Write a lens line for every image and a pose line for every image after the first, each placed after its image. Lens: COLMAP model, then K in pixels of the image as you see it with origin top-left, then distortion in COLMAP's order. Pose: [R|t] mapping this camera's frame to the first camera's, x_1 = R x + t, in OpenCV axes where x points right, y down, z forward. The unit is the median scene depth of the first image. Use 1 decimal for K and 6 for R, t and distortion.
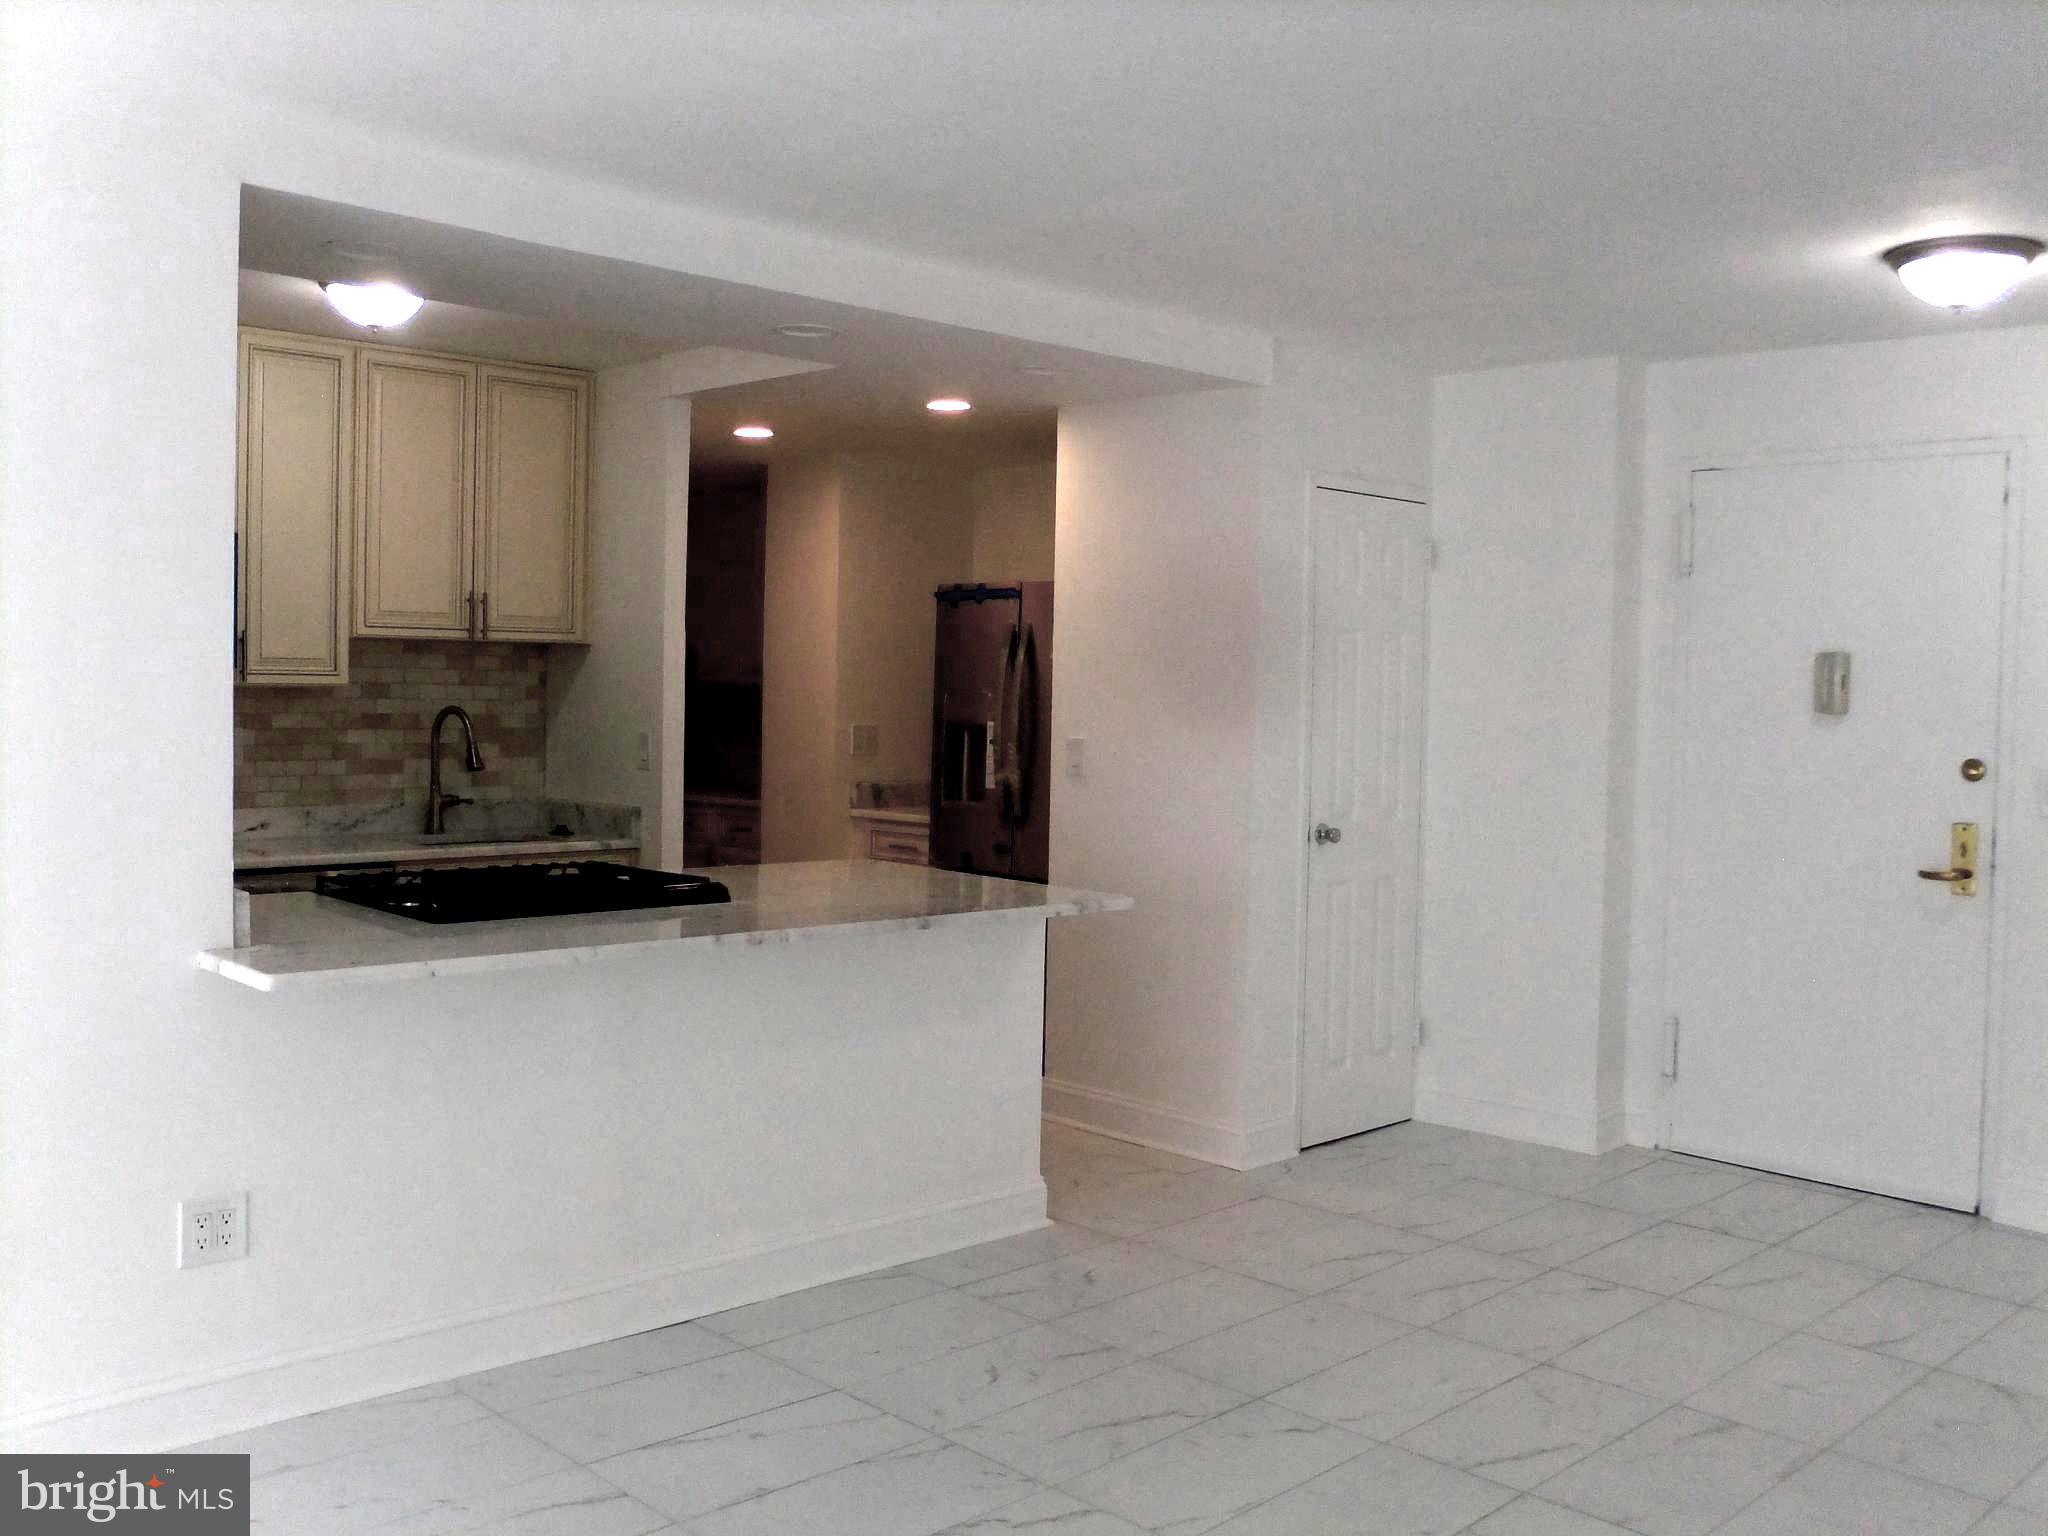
lens RADIAL K [[1853.3, 0, 1003.8], [0, 1853.3, 782.0], [0, 0, 1]] dist [-0.134151, 0.162927]
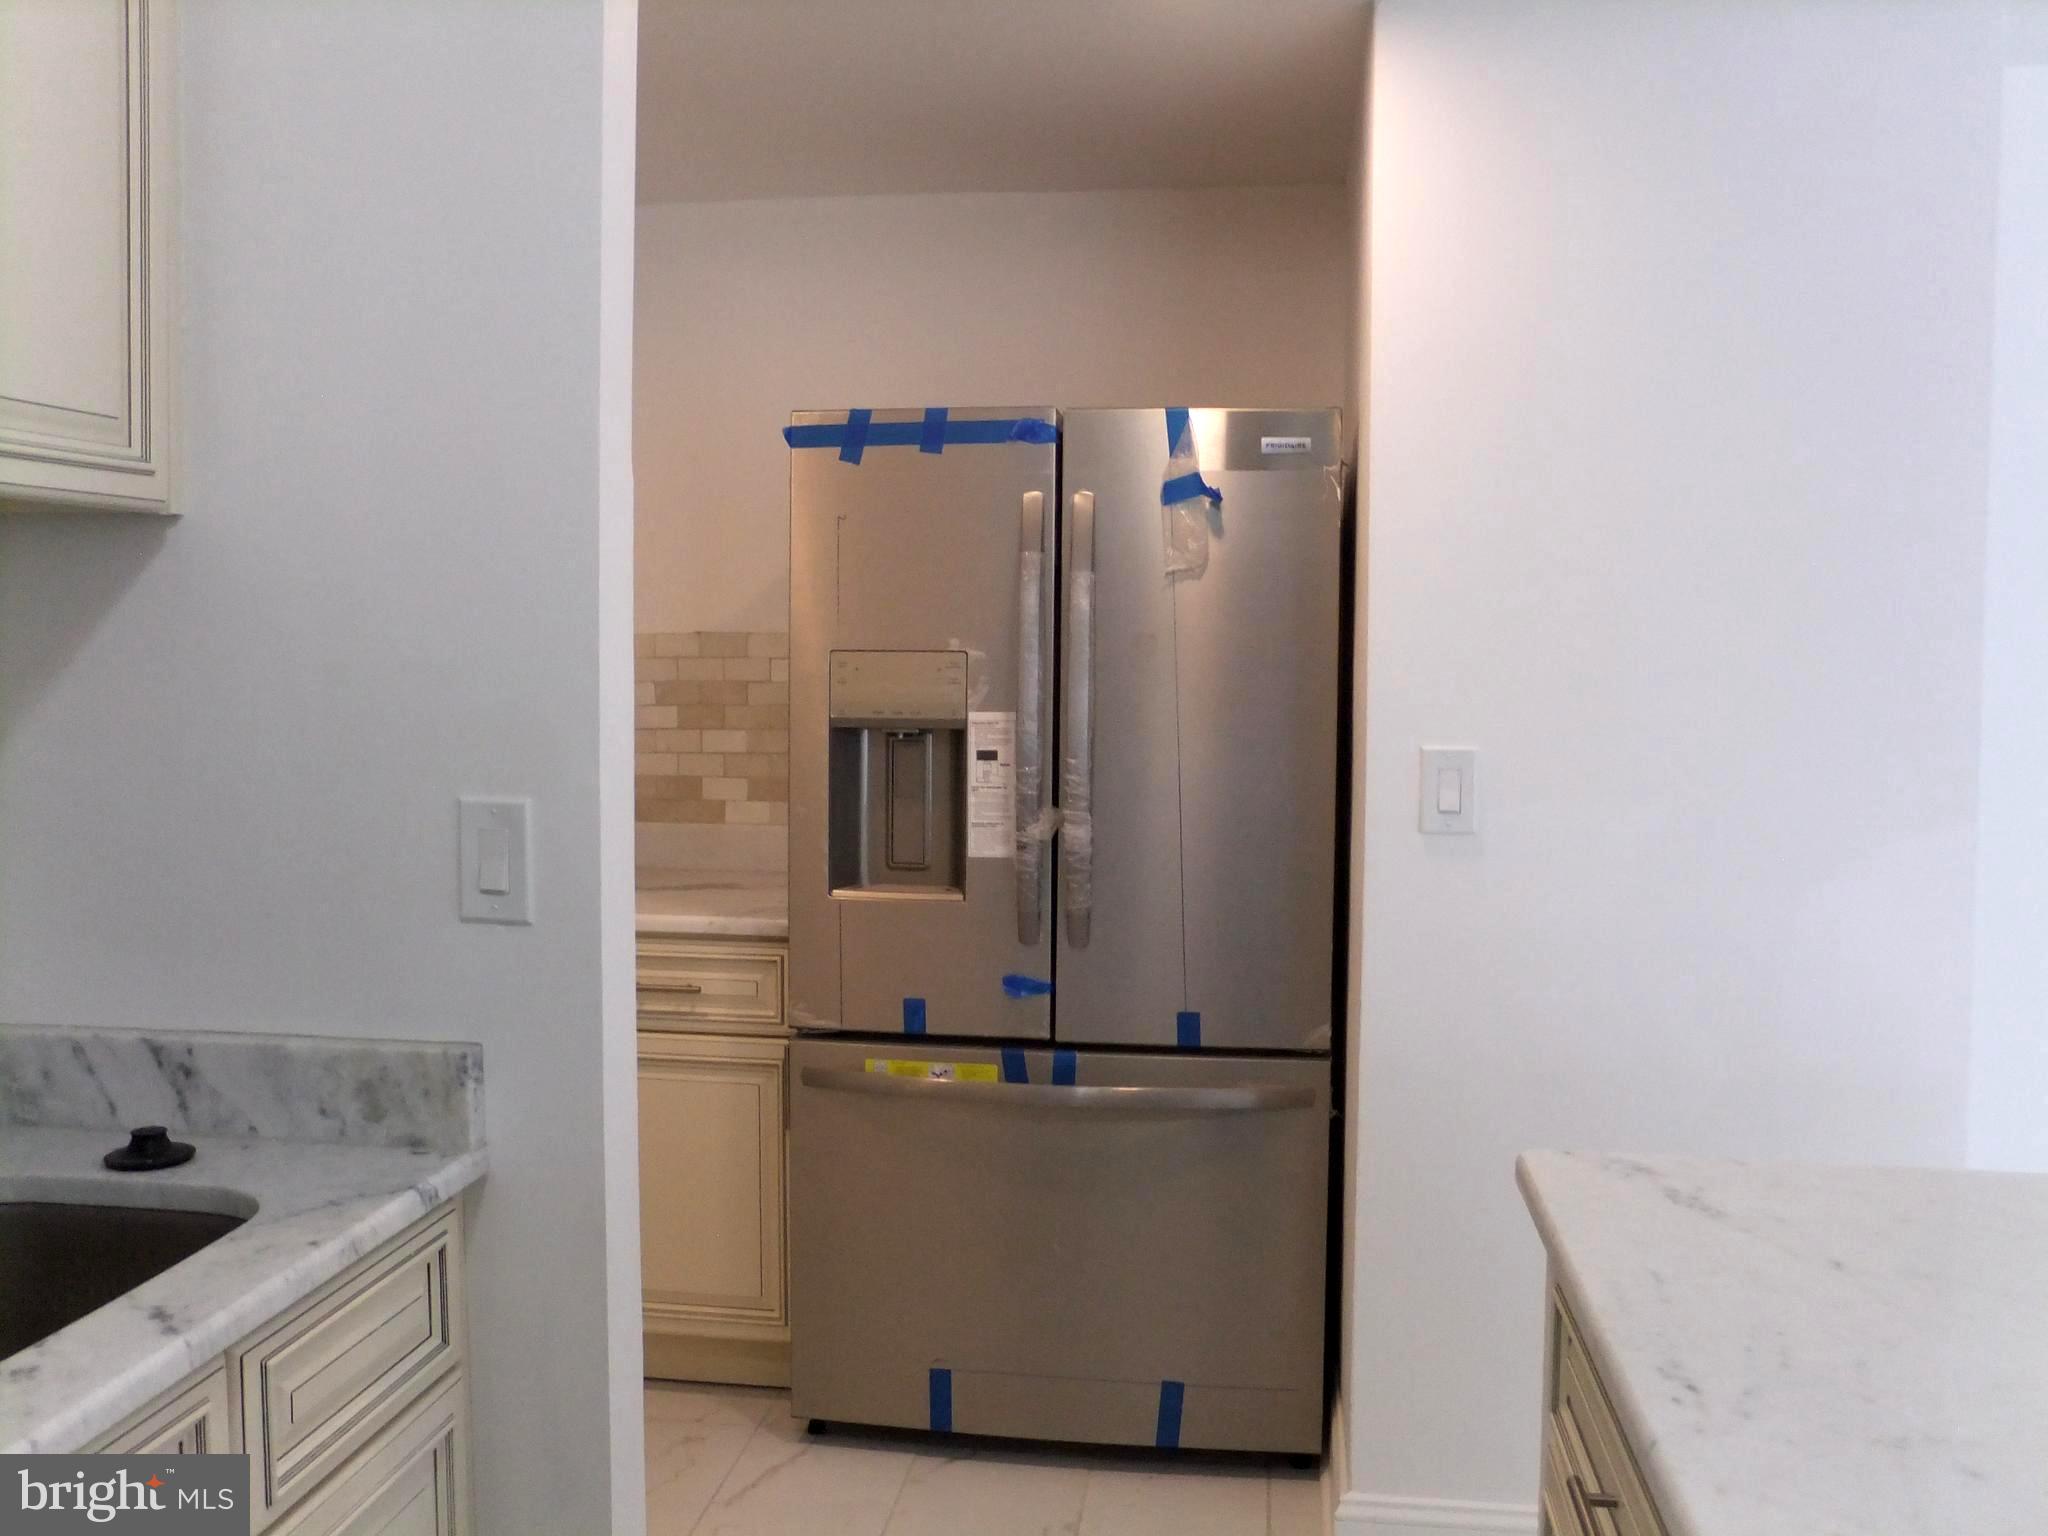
lens RADIAL K [[1853.3, 0, 1019.5], [0, 1853.3, 764.4], [0, 0, 1]] dist [-0.134151, 0.162927]
pose [[0.791818, -0.056224, 0.608163, -0.307457], [0.041504, 0.998405, 0.038265, -0.040620], [-0.609345, -0.005058, 0.792889, 0.699720]]
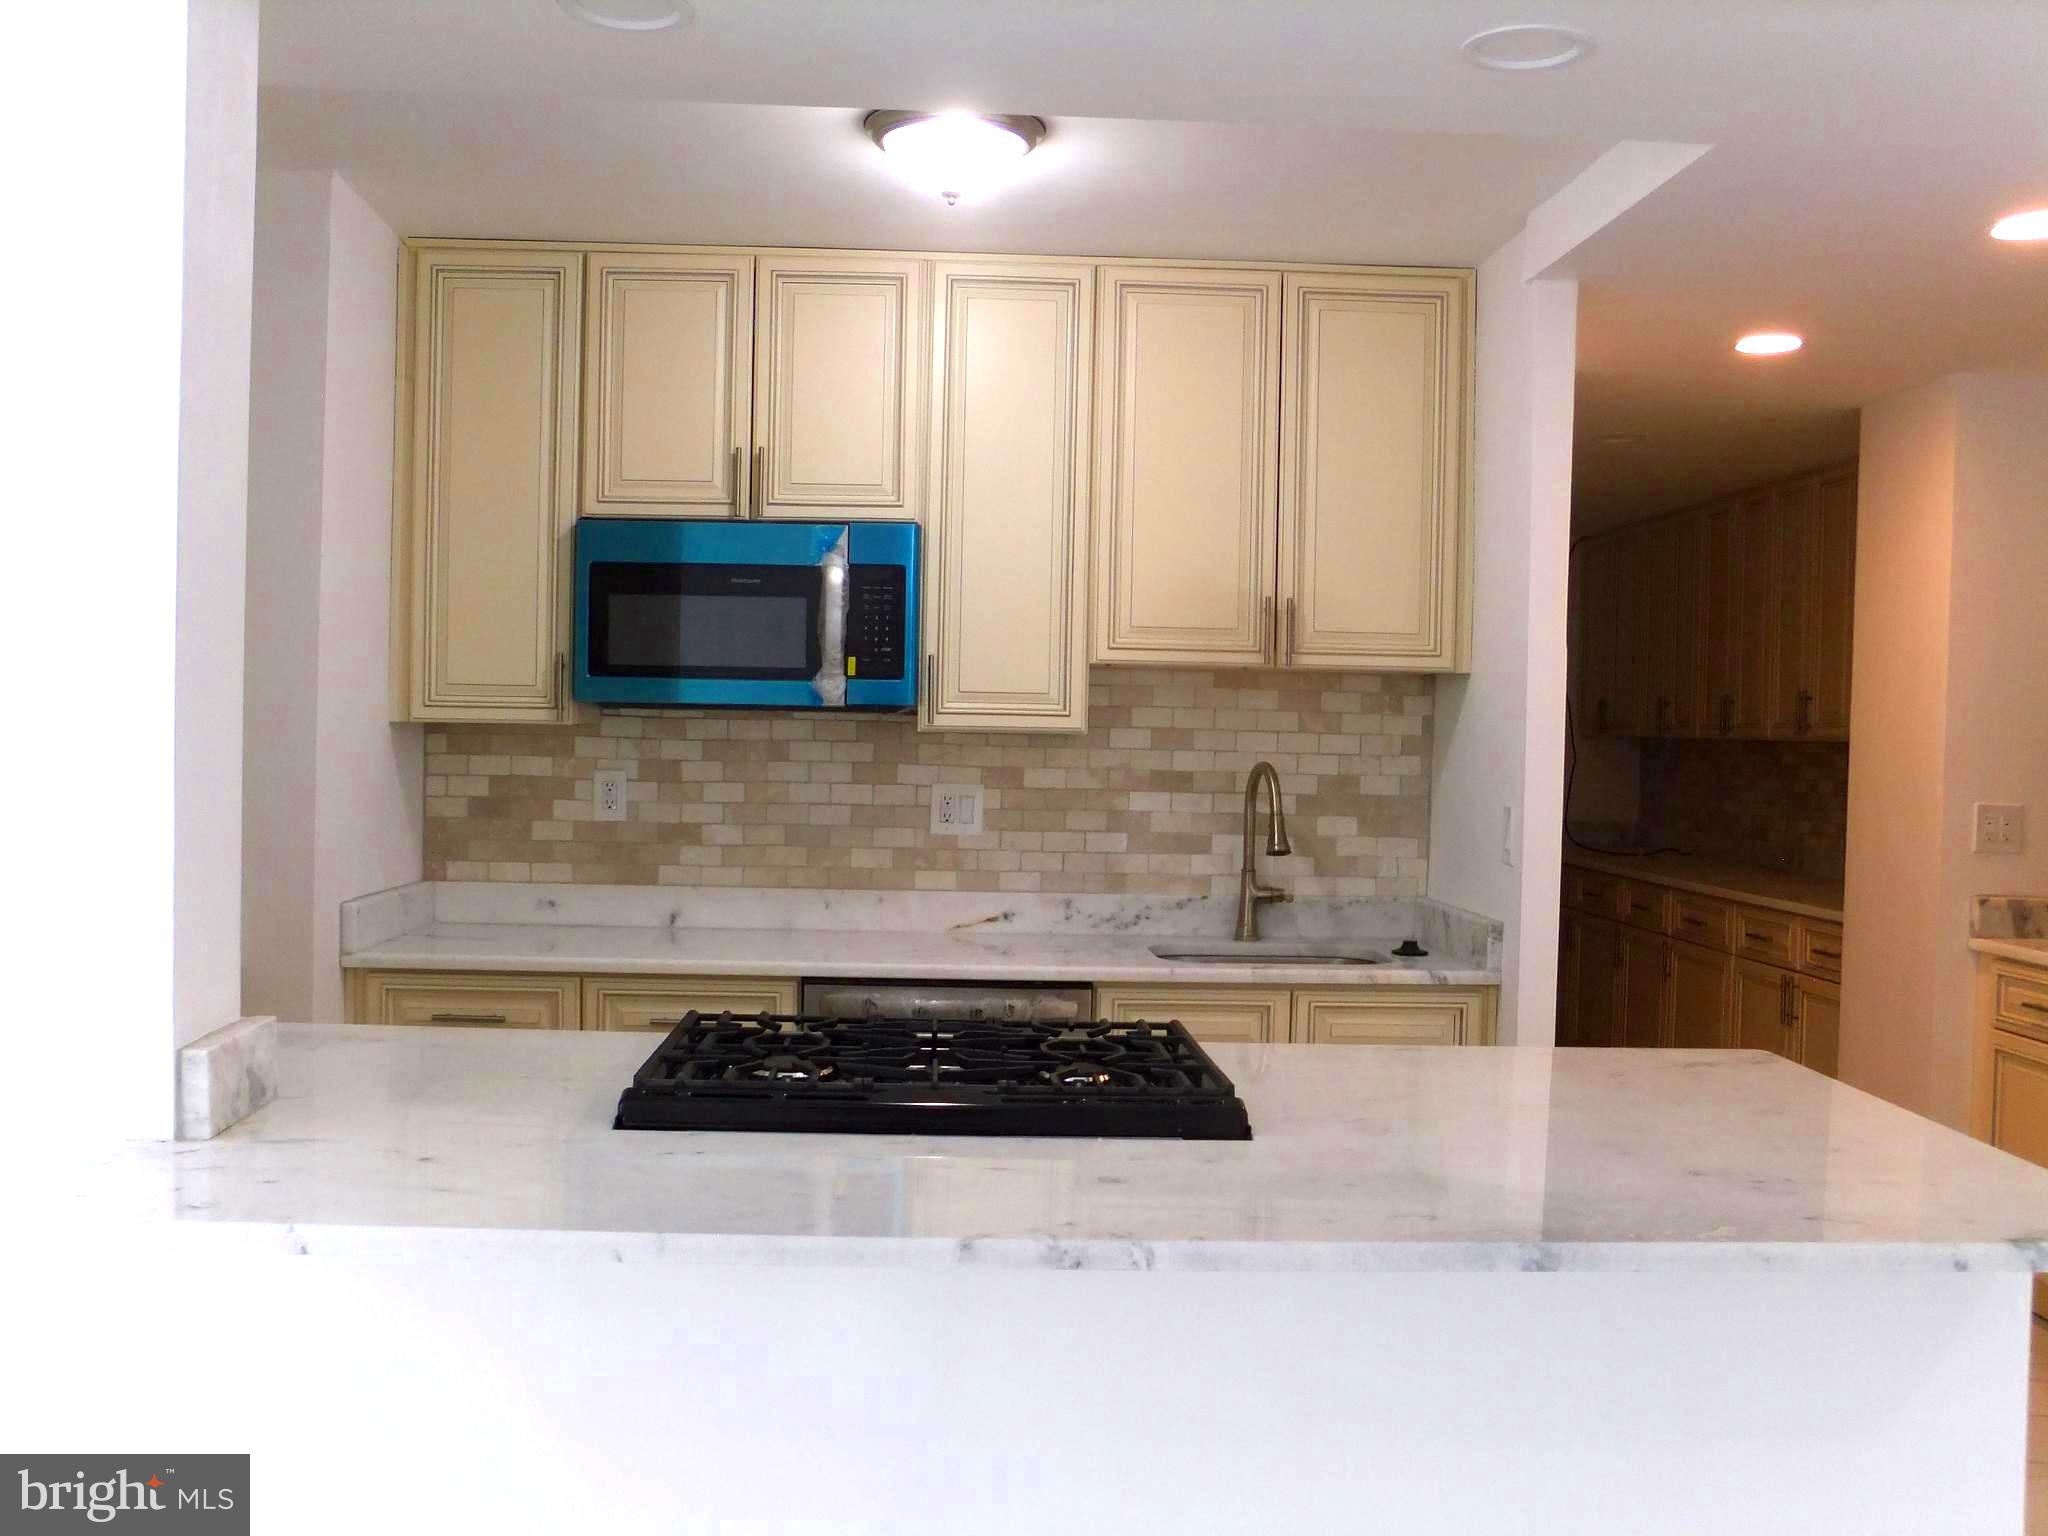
lens RADIAL K [[1853.3, 0, 1022.4], [0, 1853.3, 767.8], [0, 0, 1]] dist [-0.134151, 0.162927]
pose [[0.749817, 0.011295, -0.661549, 0.100004], [-0.041468, 0.998691, -0.029950, -0.013966], [0.660344, 0.049891, 0.749304, 0.404870]]
